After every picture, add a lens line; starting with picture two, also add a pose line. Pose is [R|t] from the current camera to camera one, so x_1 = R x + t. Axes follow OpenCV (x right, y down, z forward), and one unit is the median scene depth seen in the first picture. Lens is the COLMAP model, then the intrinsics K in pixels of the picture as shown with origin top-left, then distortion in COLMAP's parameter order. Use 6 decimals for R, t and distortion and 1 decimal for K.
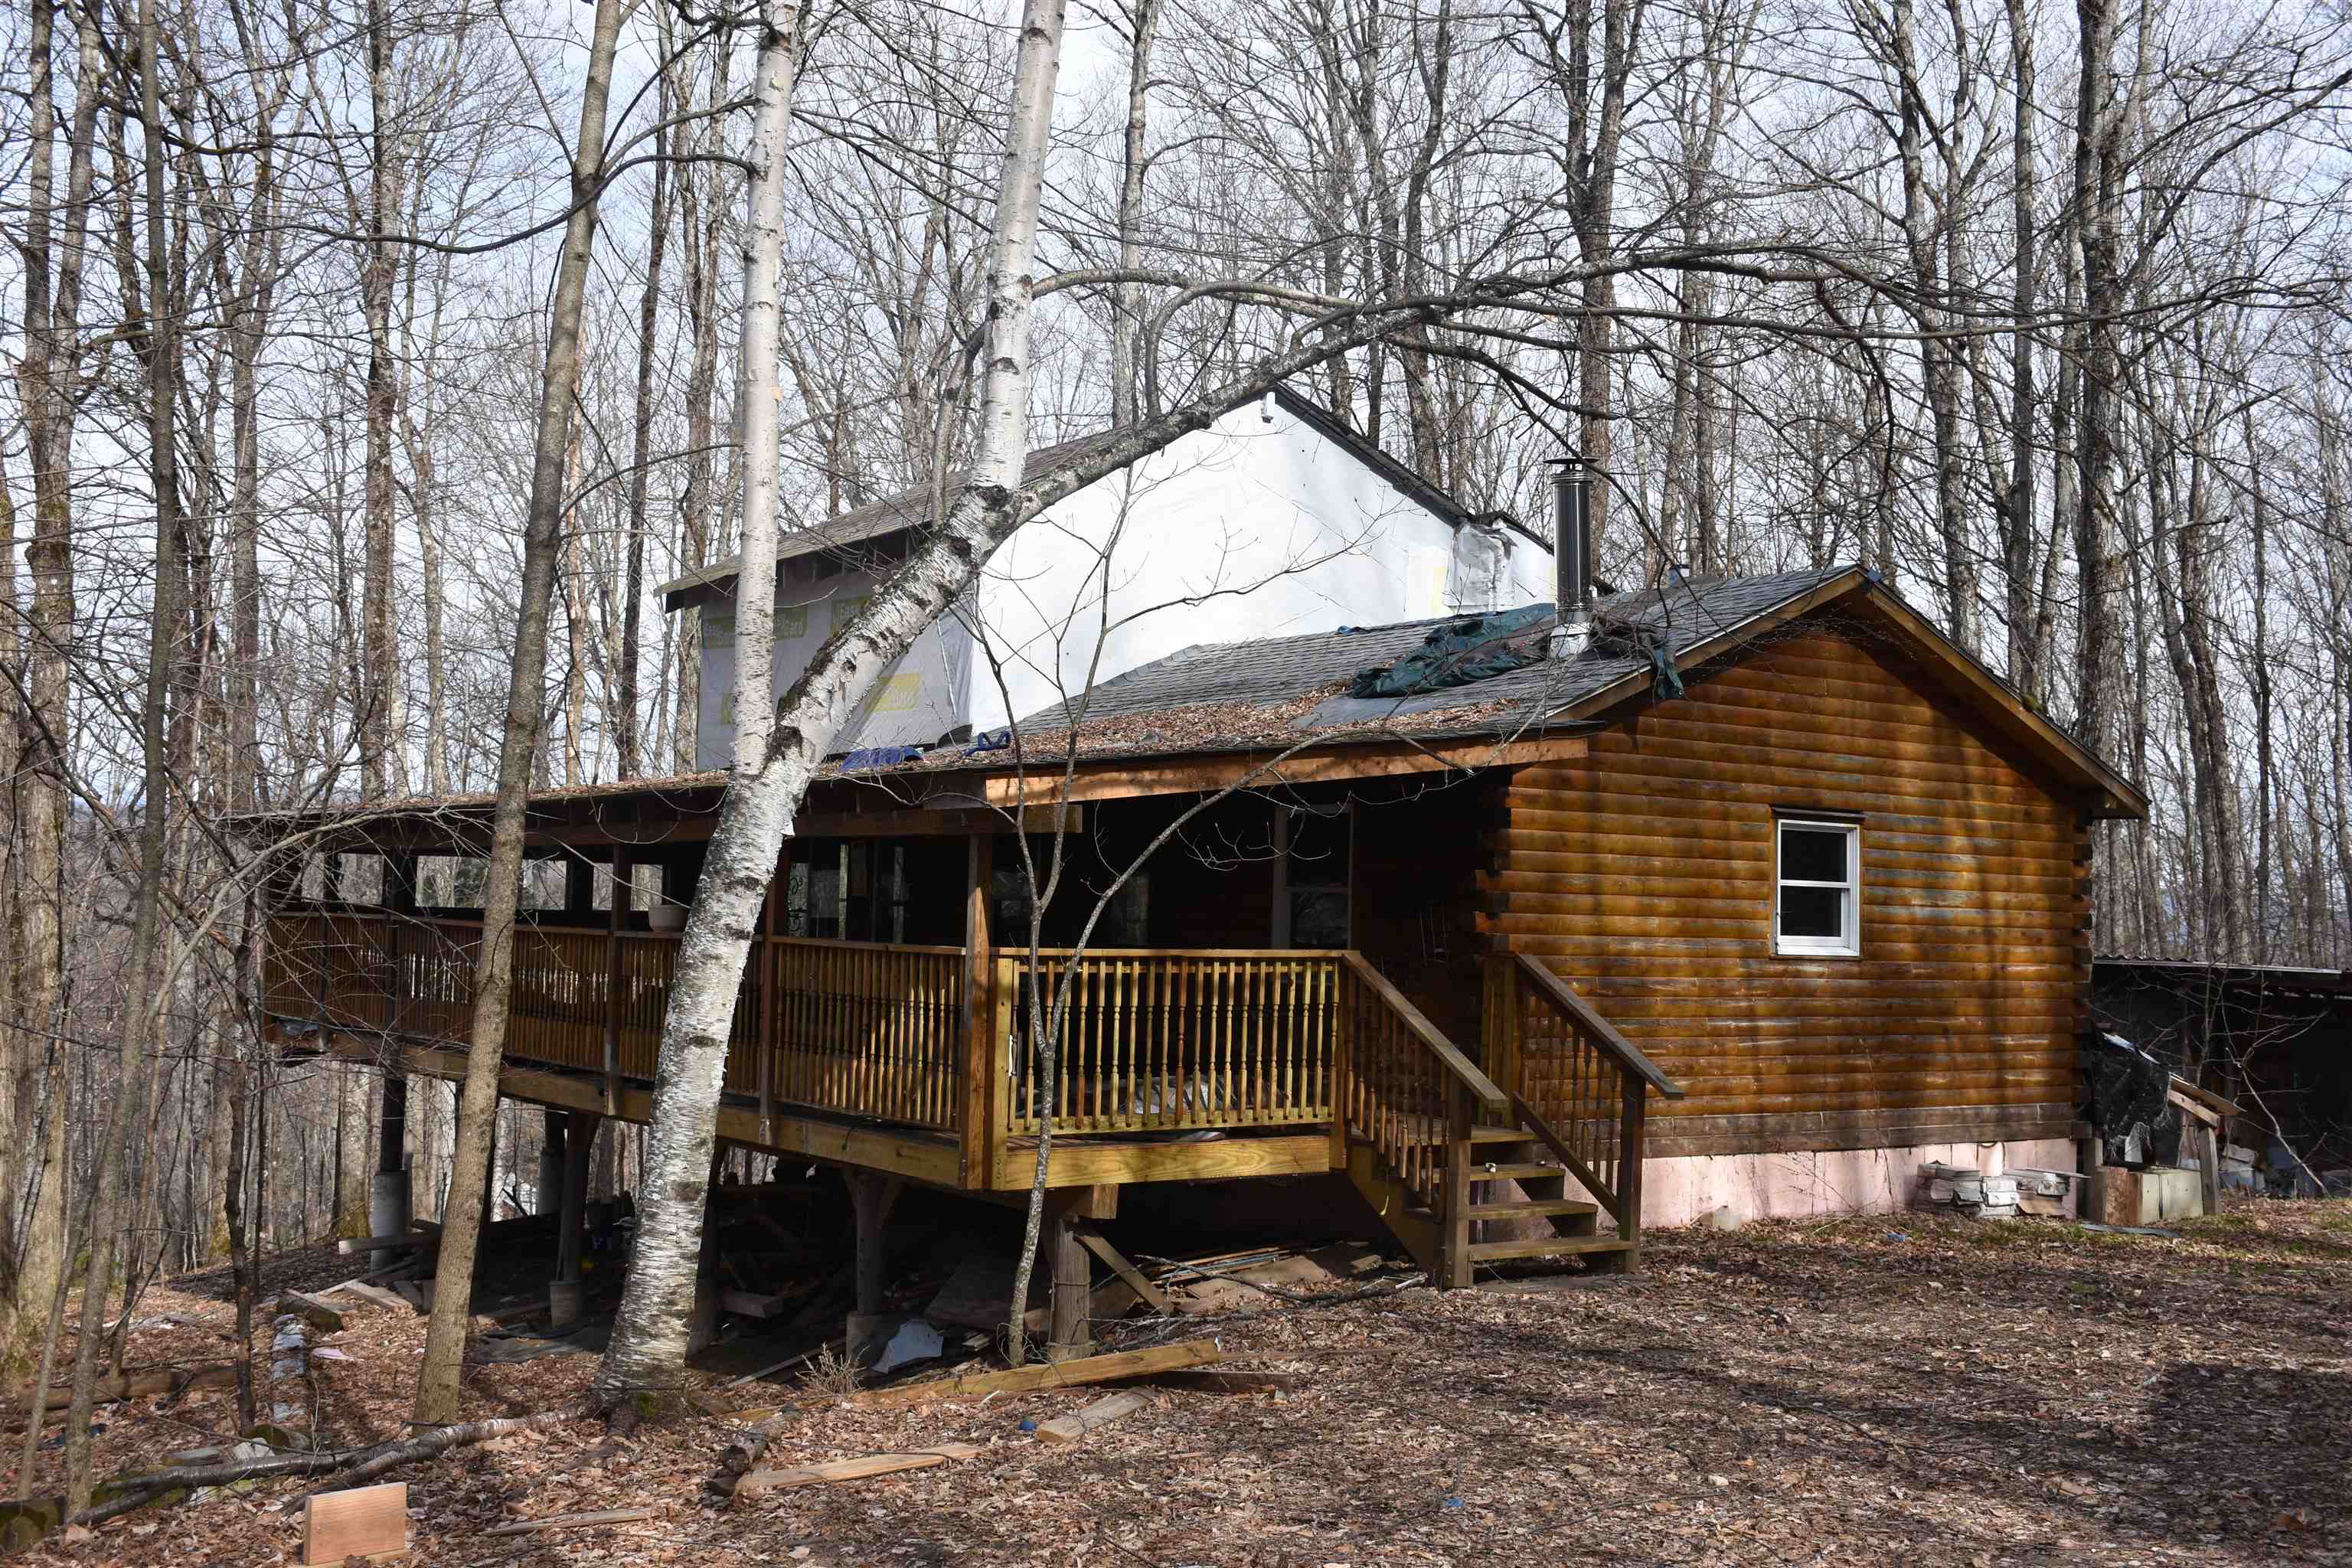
lens RADIAL K [[2366.3, 0, 1176.0], [0, 2366.3, 784.0], [0, 0, 1]] dist [0.005822, 0.020140]
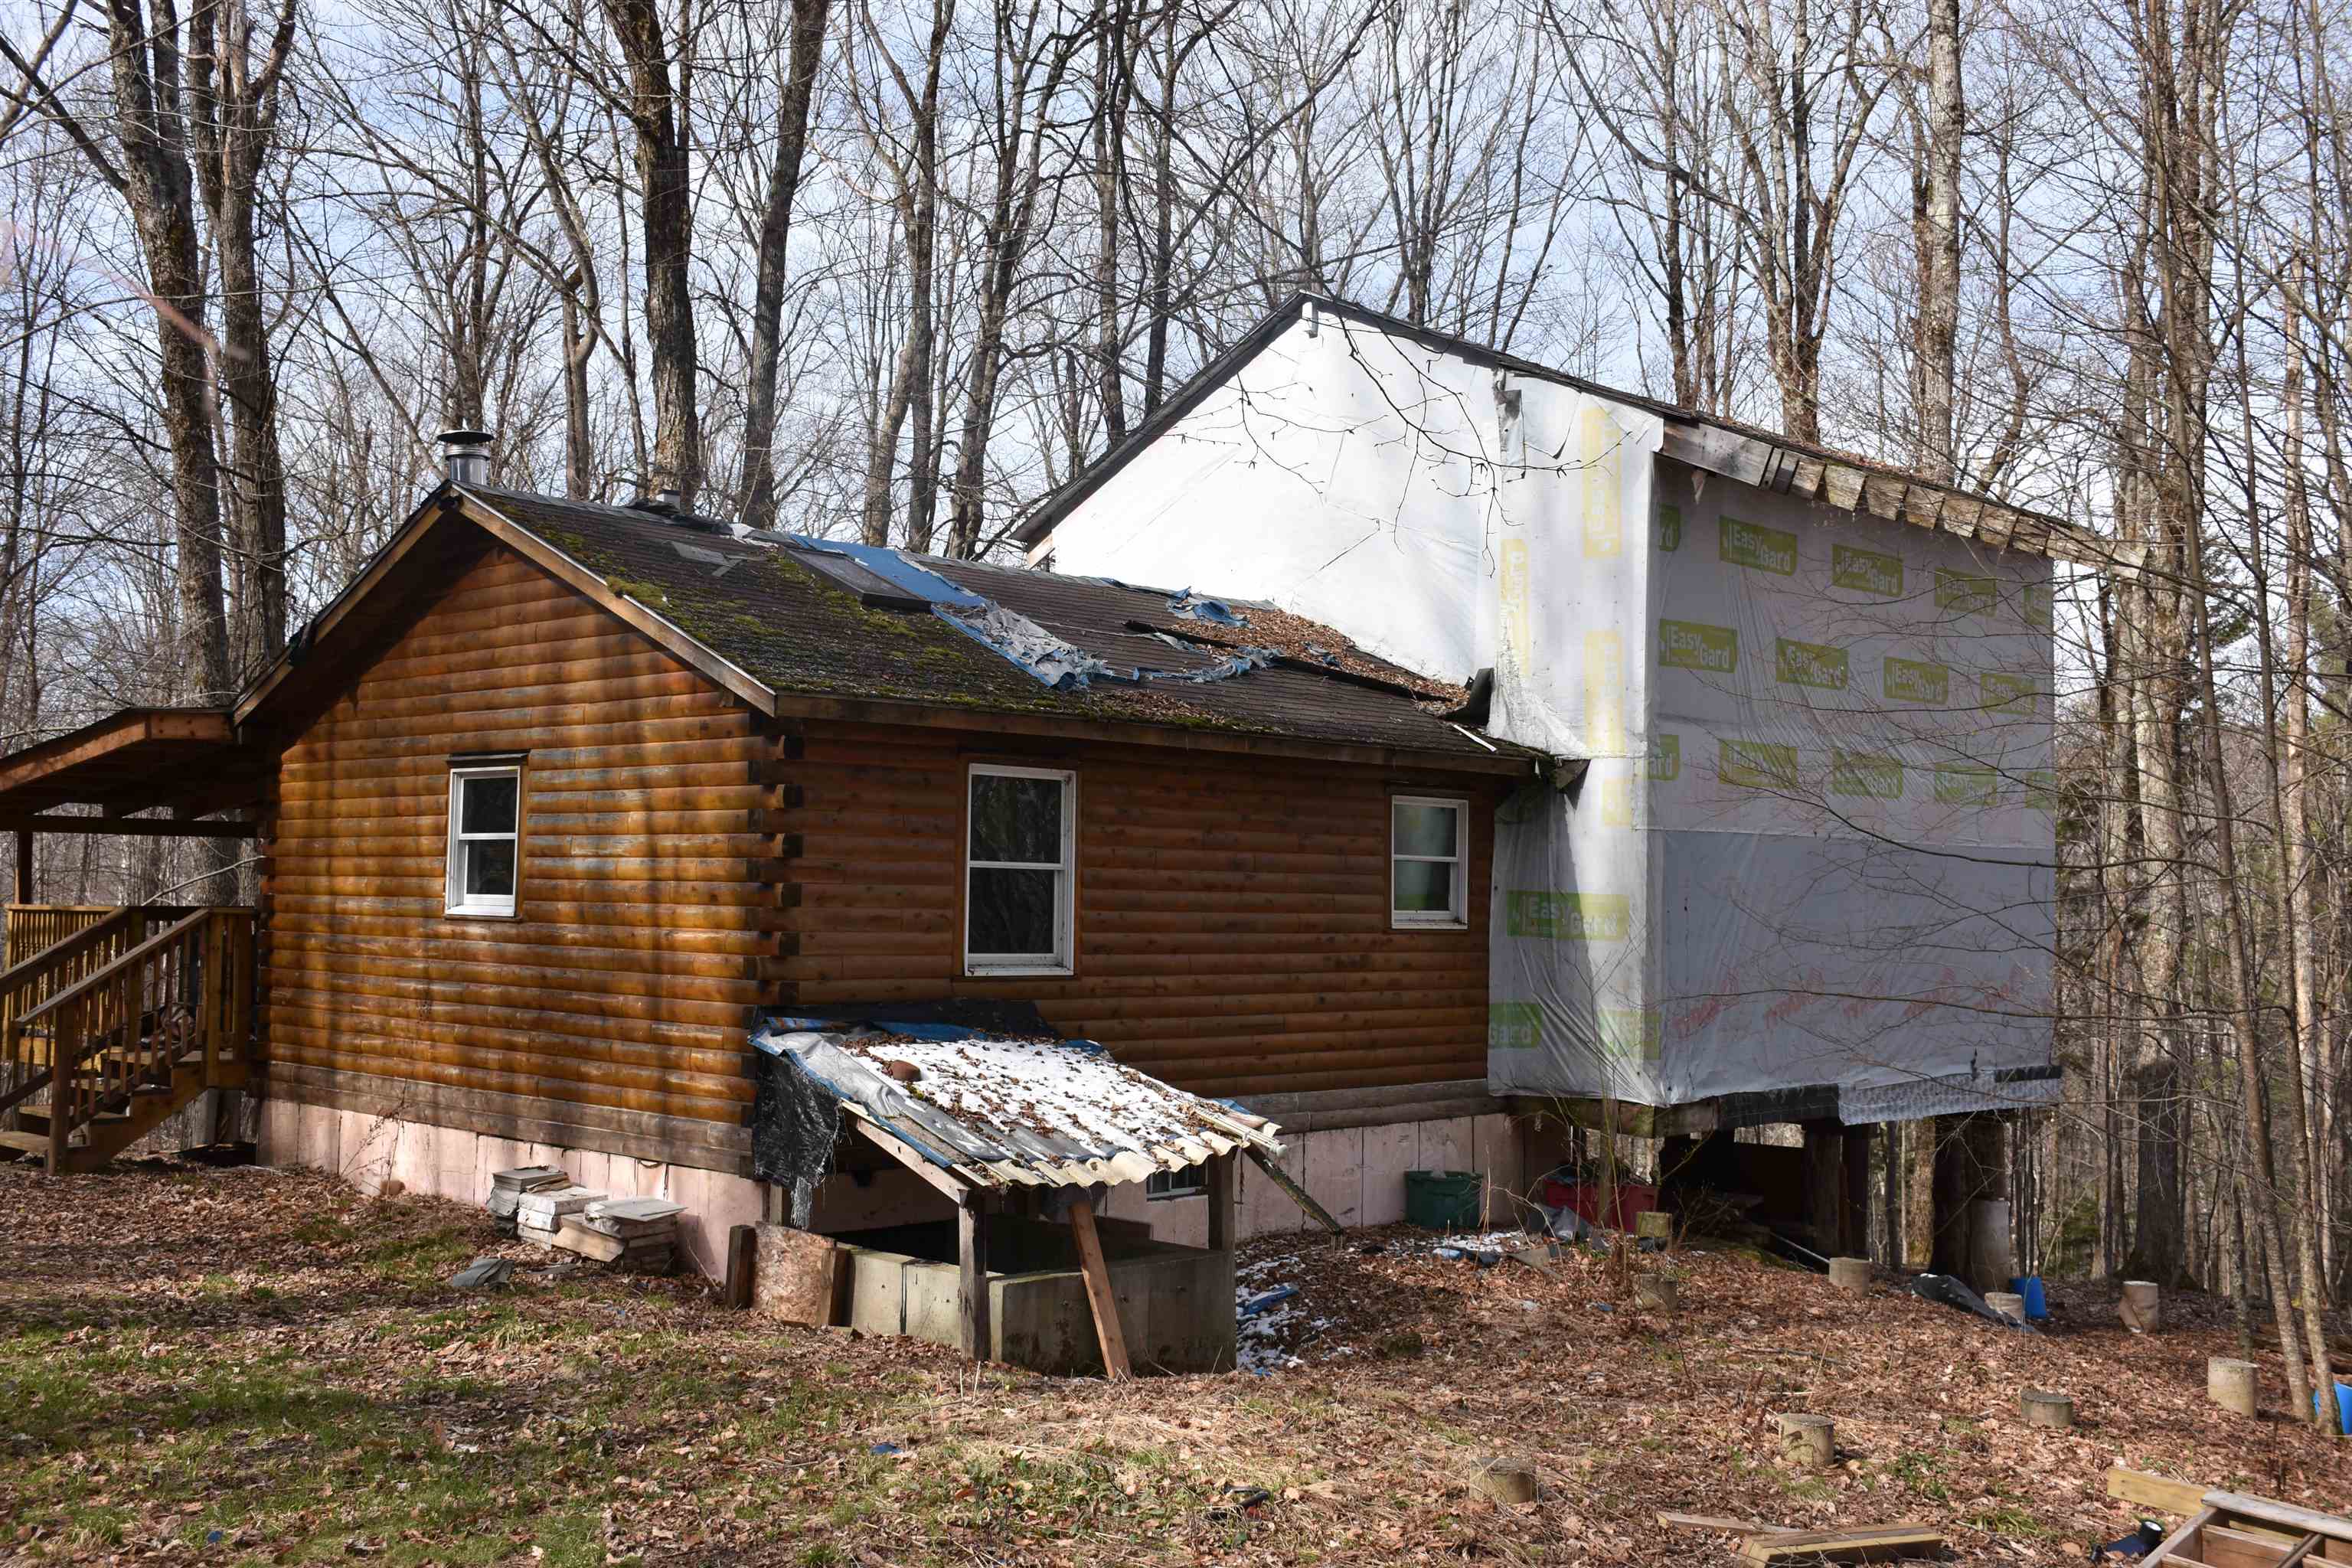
lens RADIAL K [[2366.3, 0, 1176.0], [0, 2366.3, 784.0], [0, 0, 1]] dist [0.005822, 0.020140]
pose [[0.188149, -0.075793, -0.979212, 1.213078], [0.034854, 0.996905, -0.070466, 0.095600], [0.981522, -0.020871, 0.190208, 1.094613]]
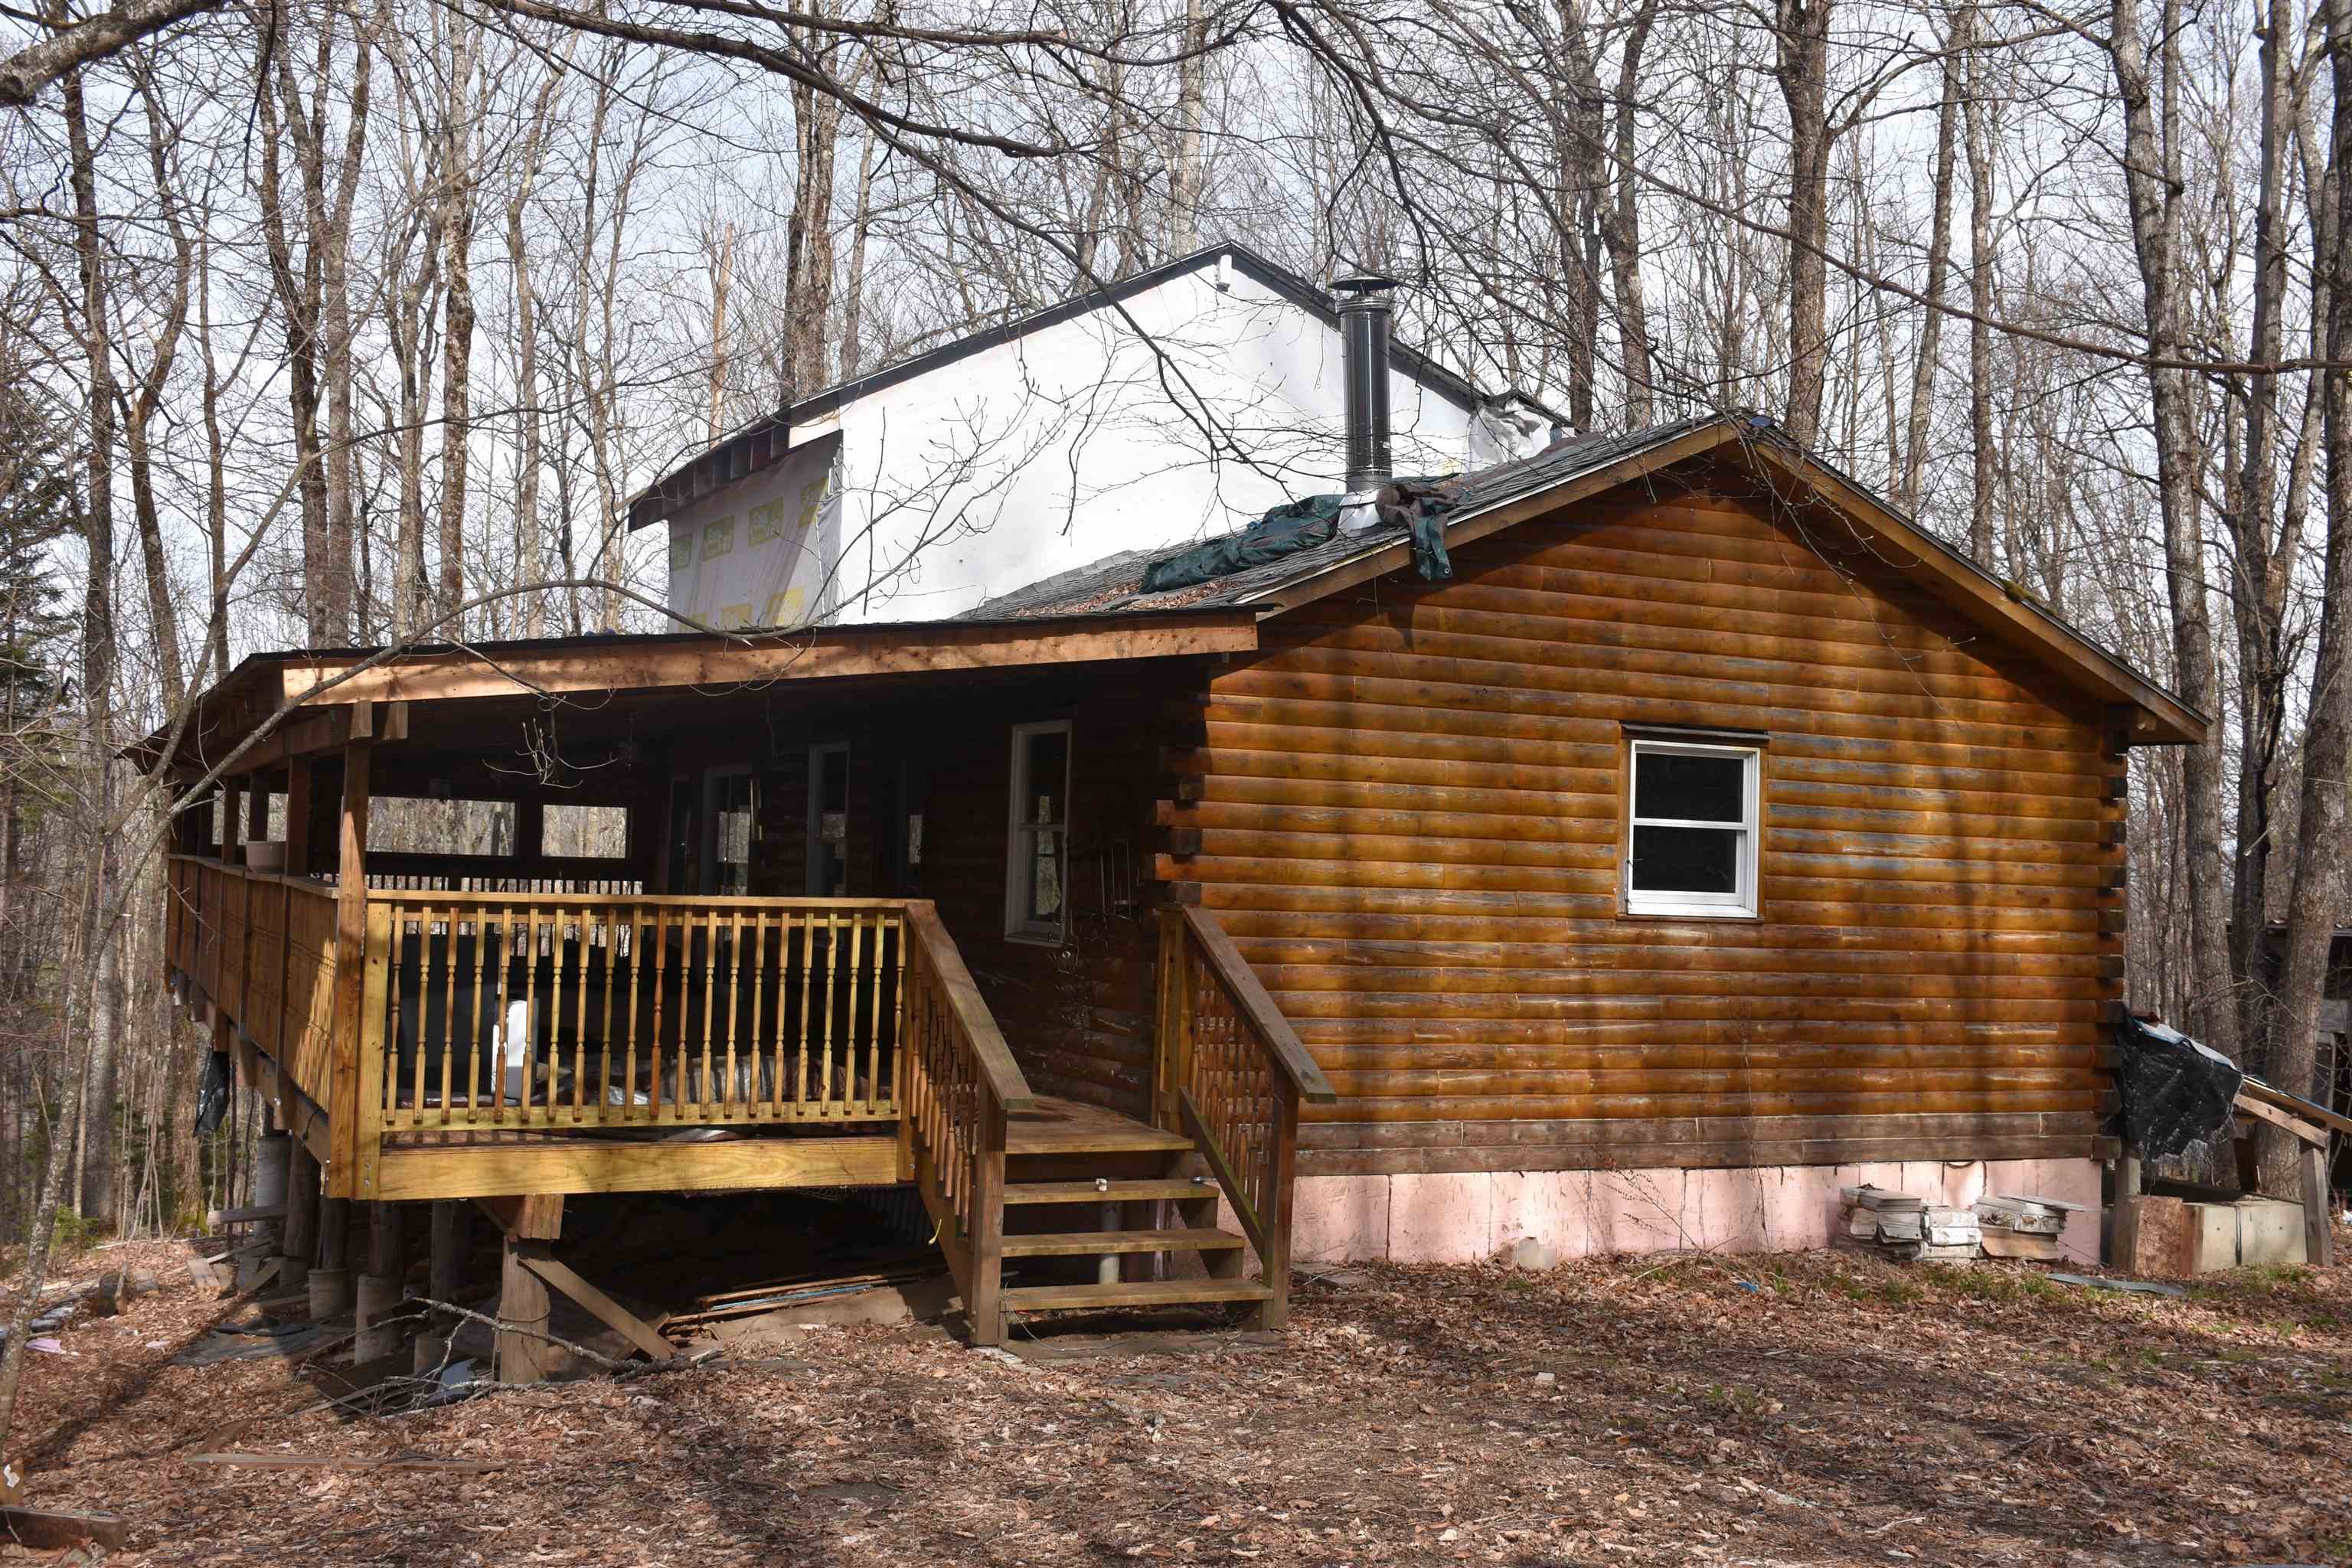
lens RADIAL K [[2366.3, 0, 1176.0], [0, 2366.3, 784.0], [0, 0, 1]] dist [0.005822, 0.020140]
pose [[0.984153, 0.002060, -0.177307, 0.243329], [0.000861, 0.999865, 0.016398, 0.016408], [0.177317, -0.016291, 0.984019, 0.209883]]
